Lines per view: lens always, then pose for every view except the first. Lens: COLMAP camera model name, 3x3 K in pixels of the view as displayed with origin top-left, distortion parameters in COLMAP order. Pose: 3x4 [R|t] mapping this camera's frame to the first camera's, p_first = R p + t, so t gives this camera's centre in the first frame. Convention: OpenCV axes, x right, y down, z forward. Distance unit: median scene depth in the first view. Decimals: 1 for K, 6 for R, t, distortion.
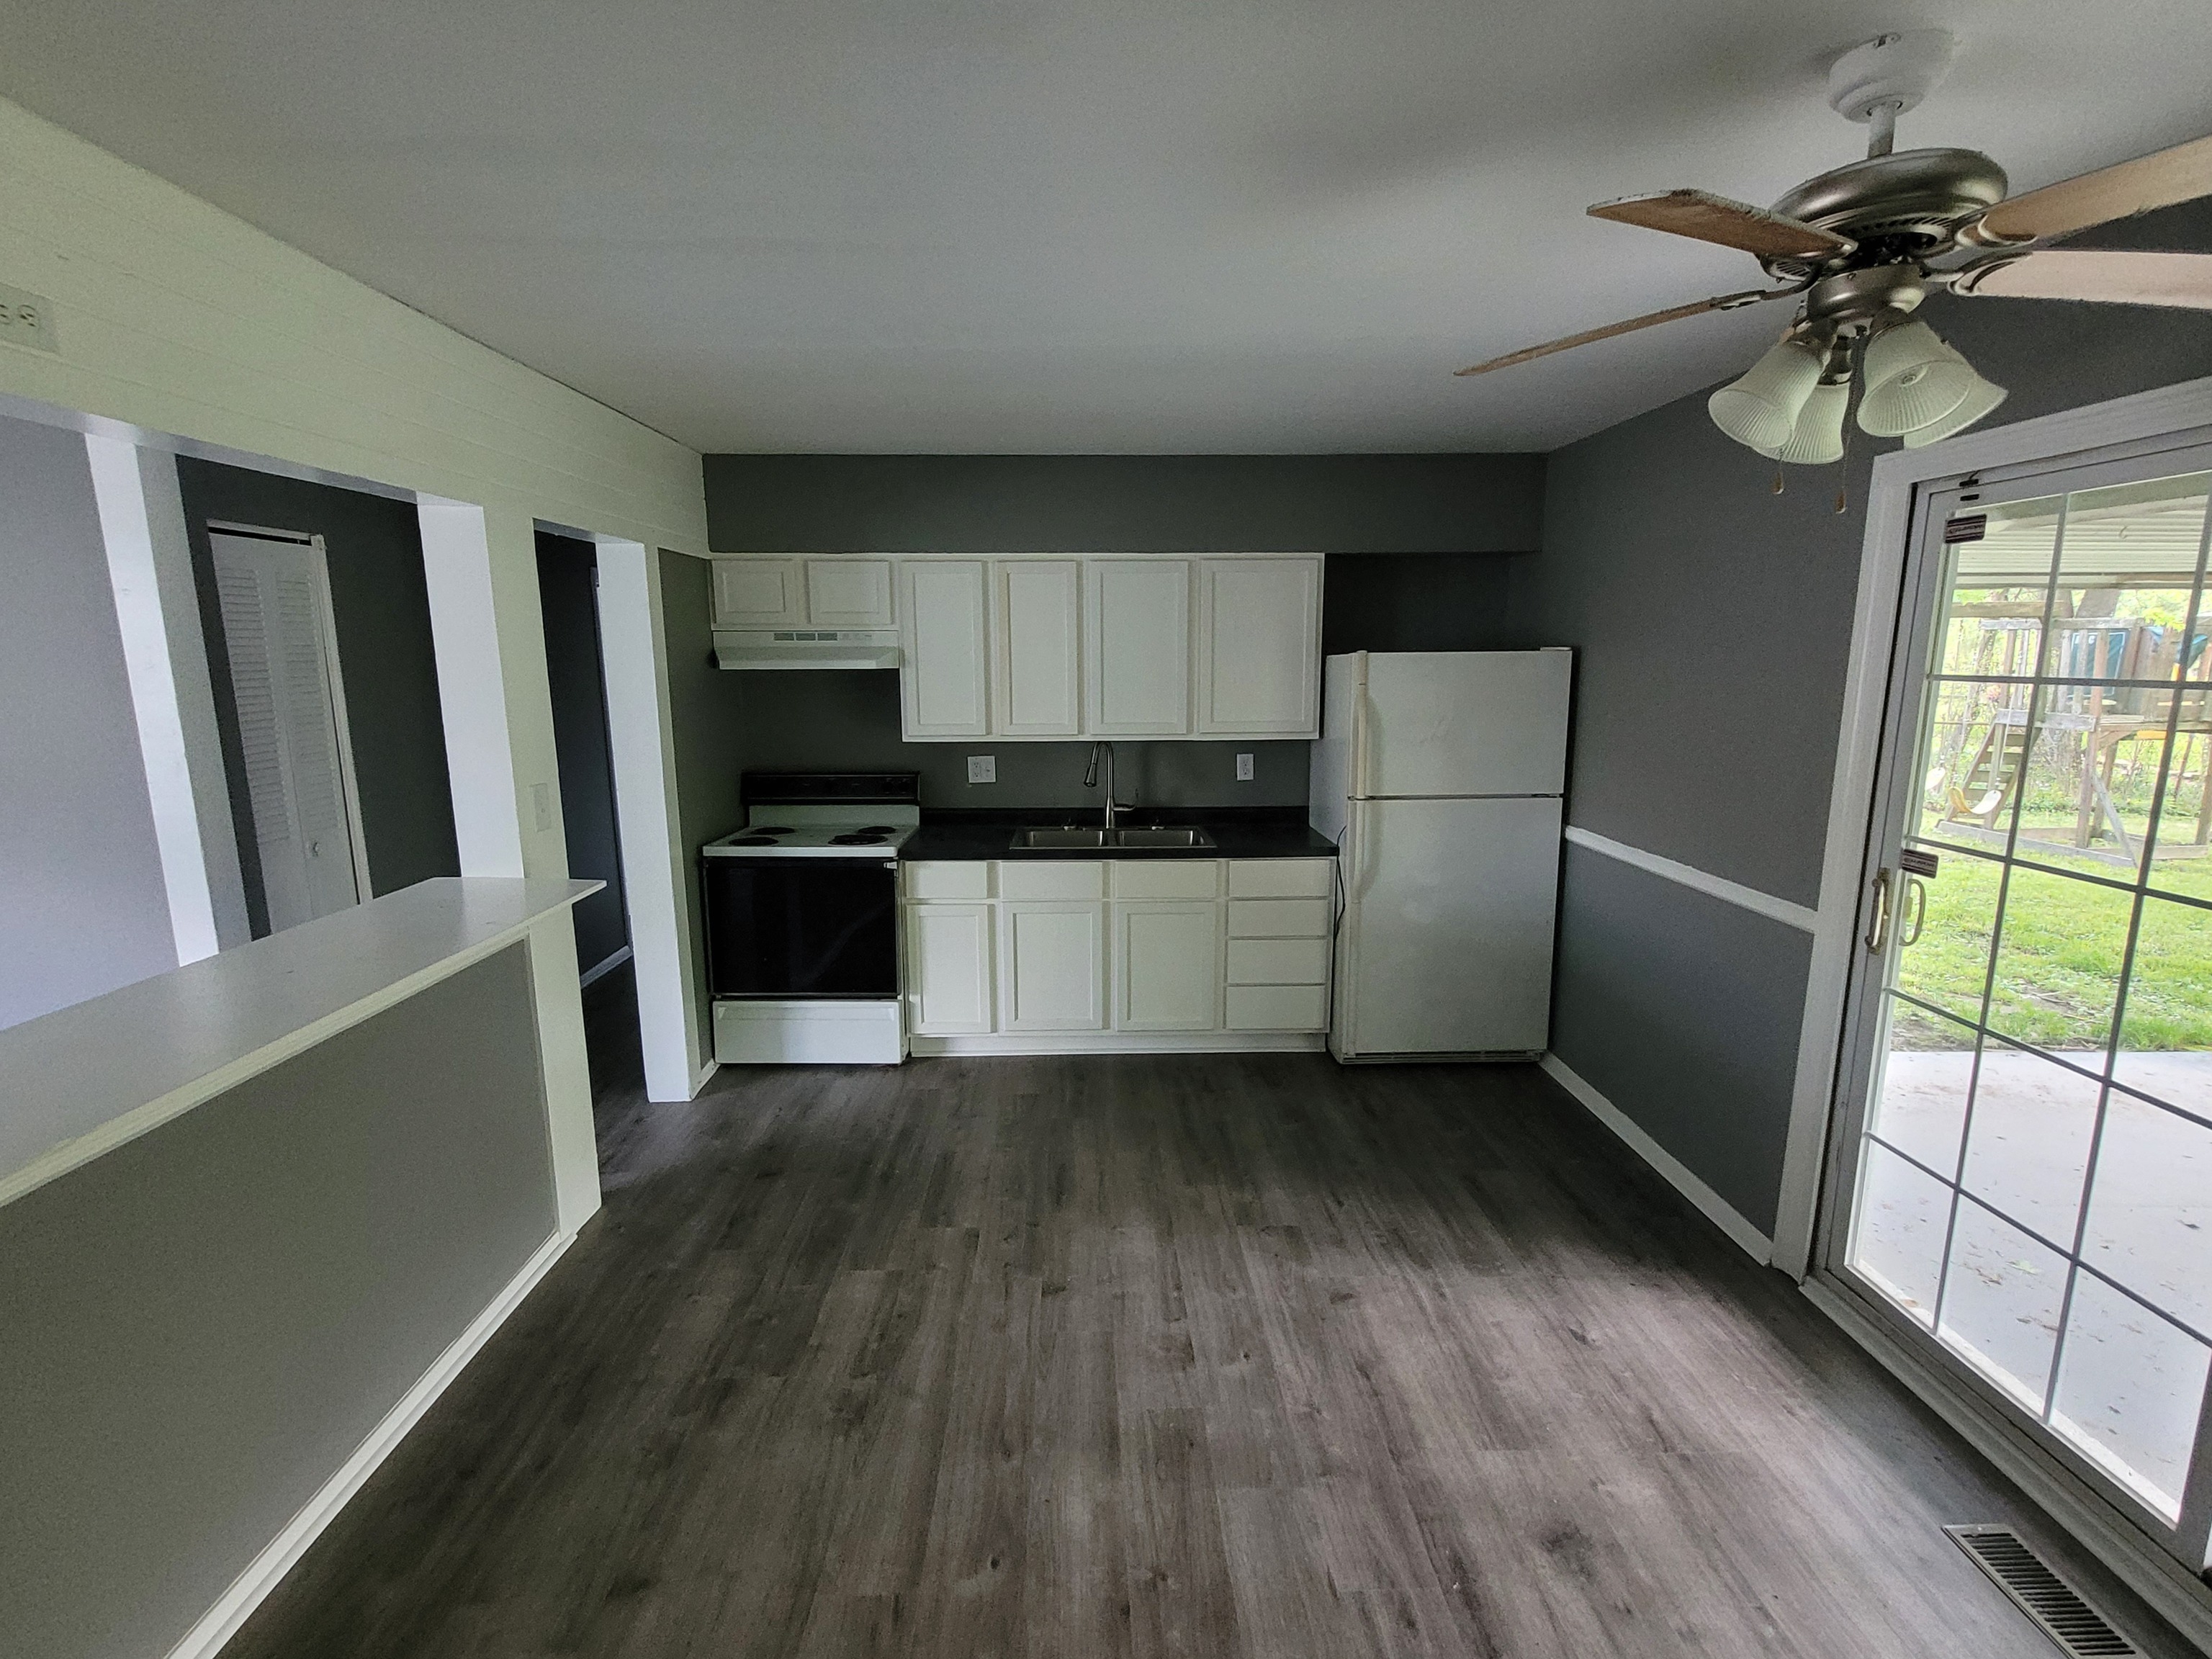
lens RADIAL K [[1052.2, 0, 1102.6], [0, 1052.2, 845.3], [0, 0, 1]] dist [0.004831, -0.000339]
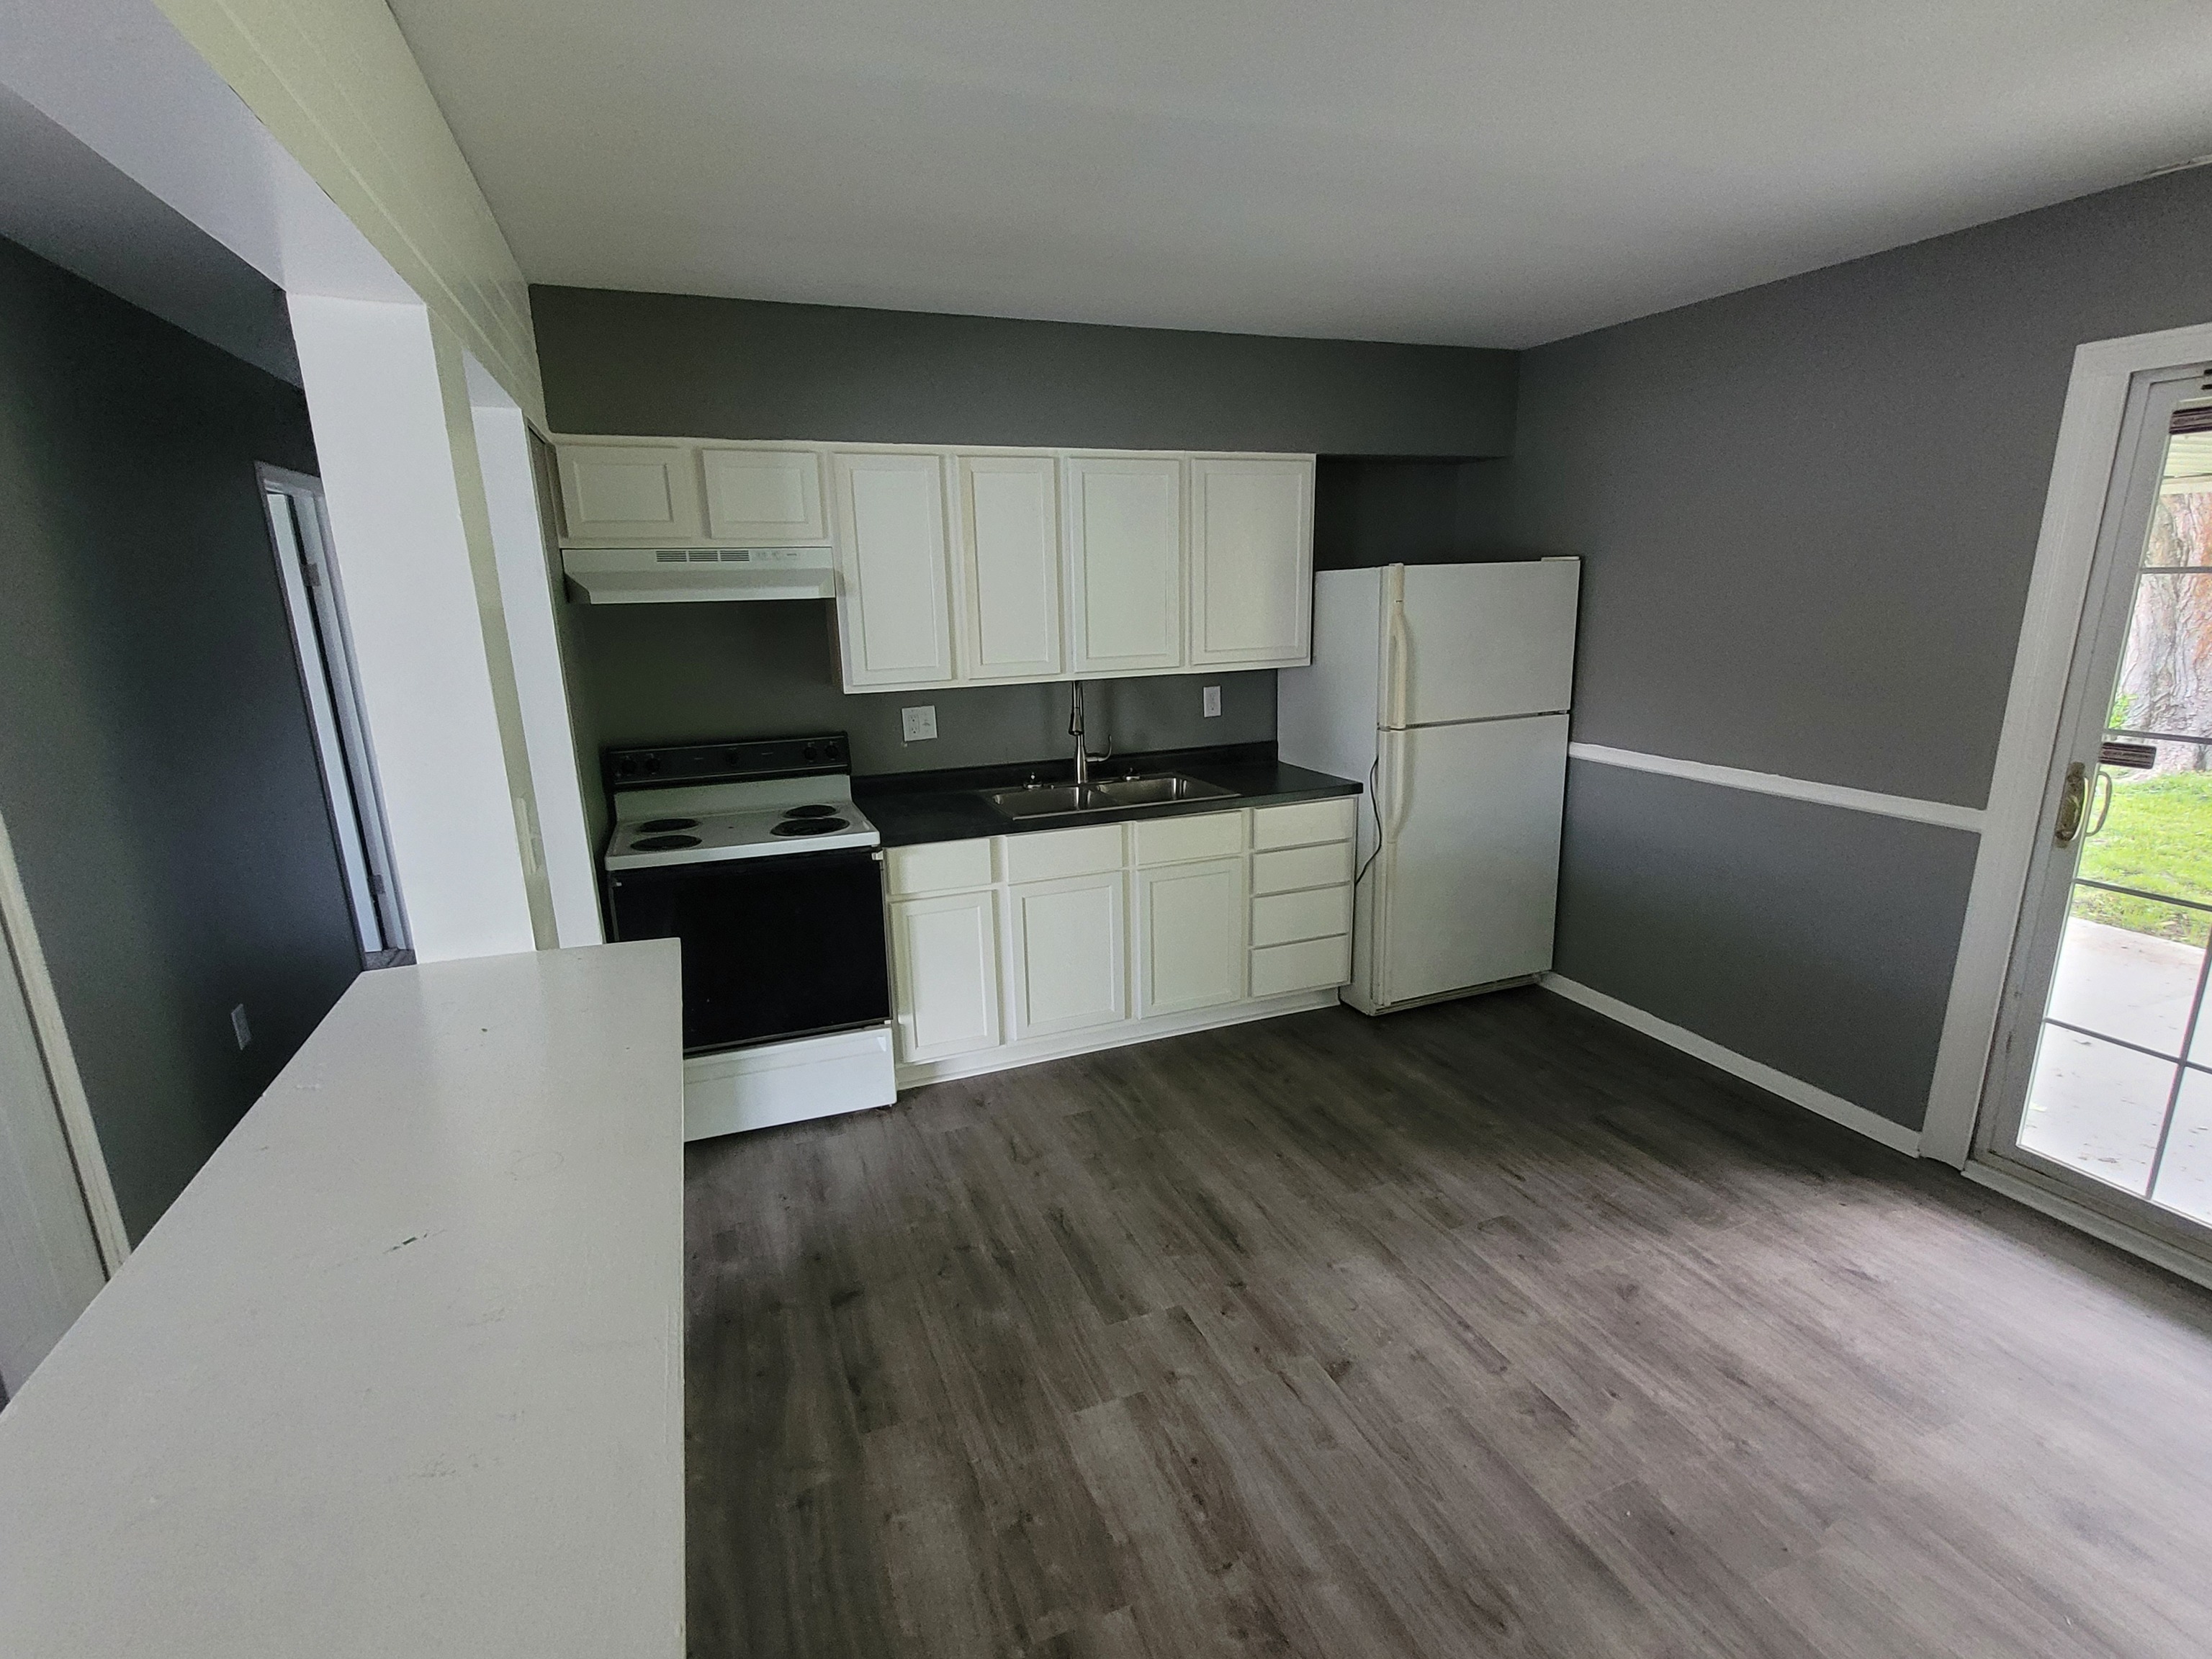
lens RADIAL K [[1052.2, 0, 1102.6], [0, 1052.2, 845.3], [0, 0, 1]] dist [0.004831, -0.000339]
pose [[0.937146, -0.103126, 0.333350, -0.332995], [0.082199, 0.993689, 0.076326, -0.037254], [-0.339118, -0.044127, 0.939708, 0.244763]]
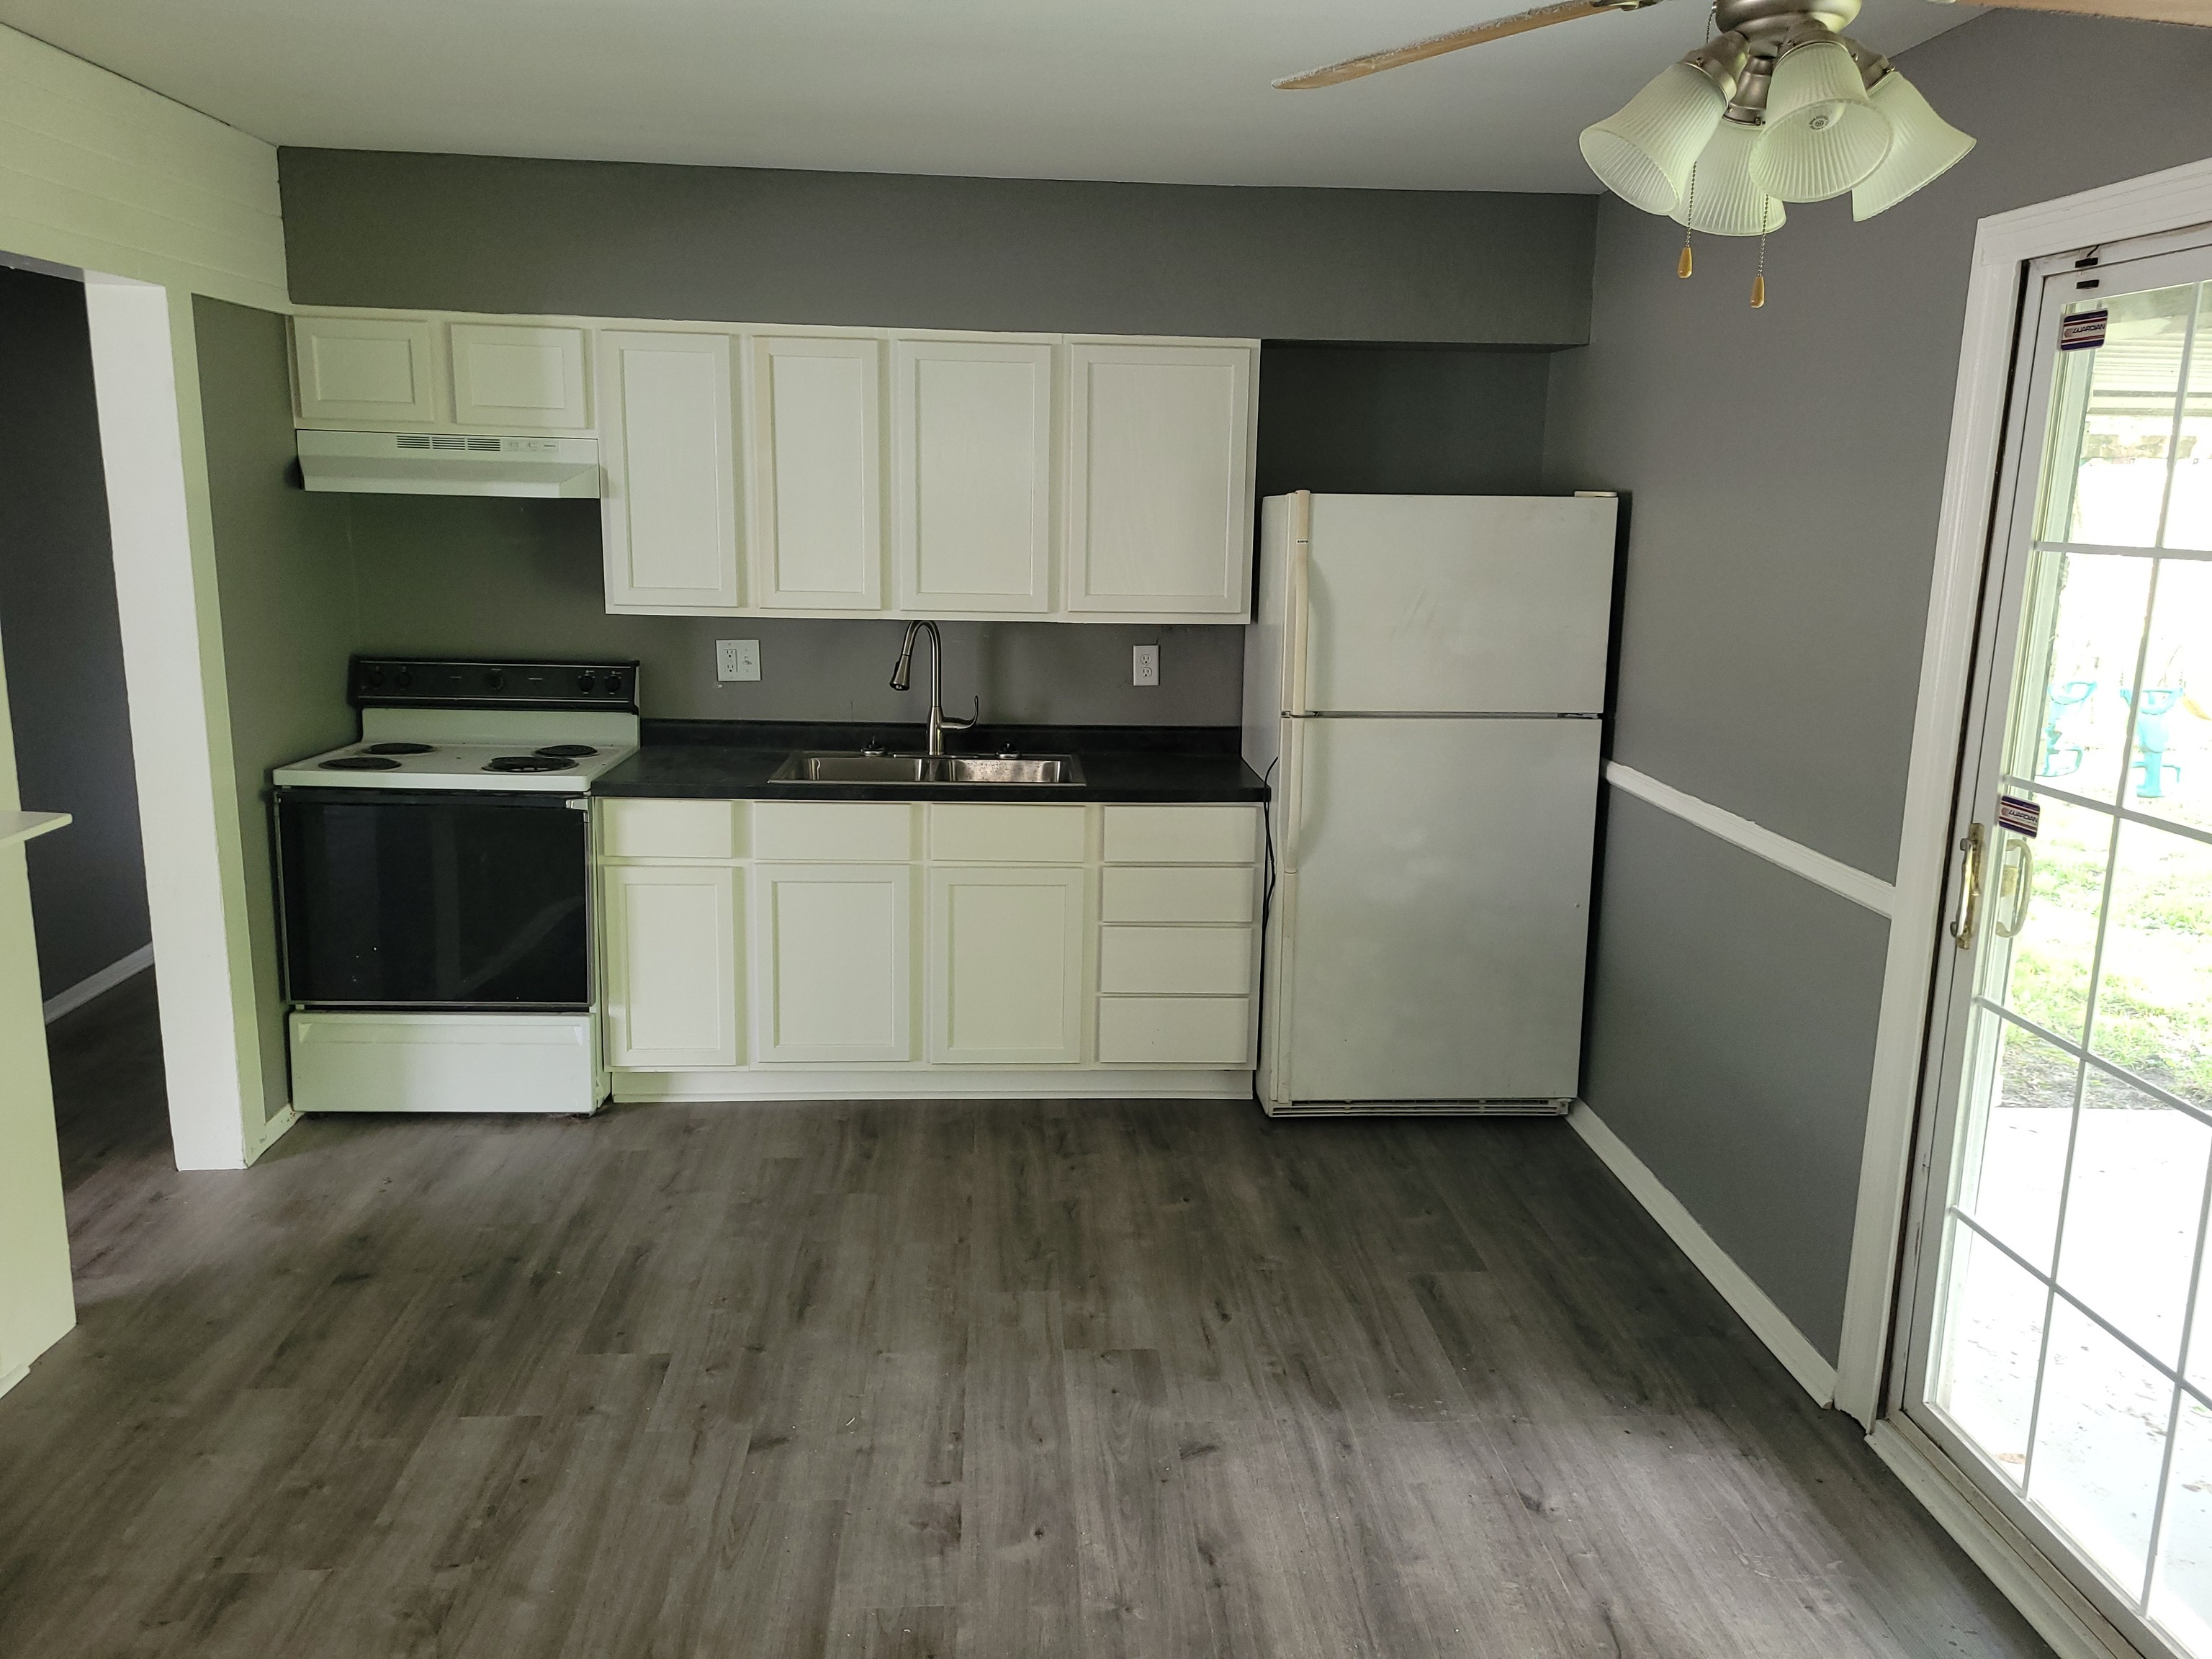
lens RADIAL K [[1669.8, 0, 1116.1], [0, 1669.8, 820.7], [0, 0, 1]] dist [0.053778, -0.042588]
pose [[0.998618, 0.015760, 0.050146, 0.085082], [-0.016538, 0.999749, 0.015140, 0.008642], [-0.049895, -0.015948, 0.998627, -0.047721]]
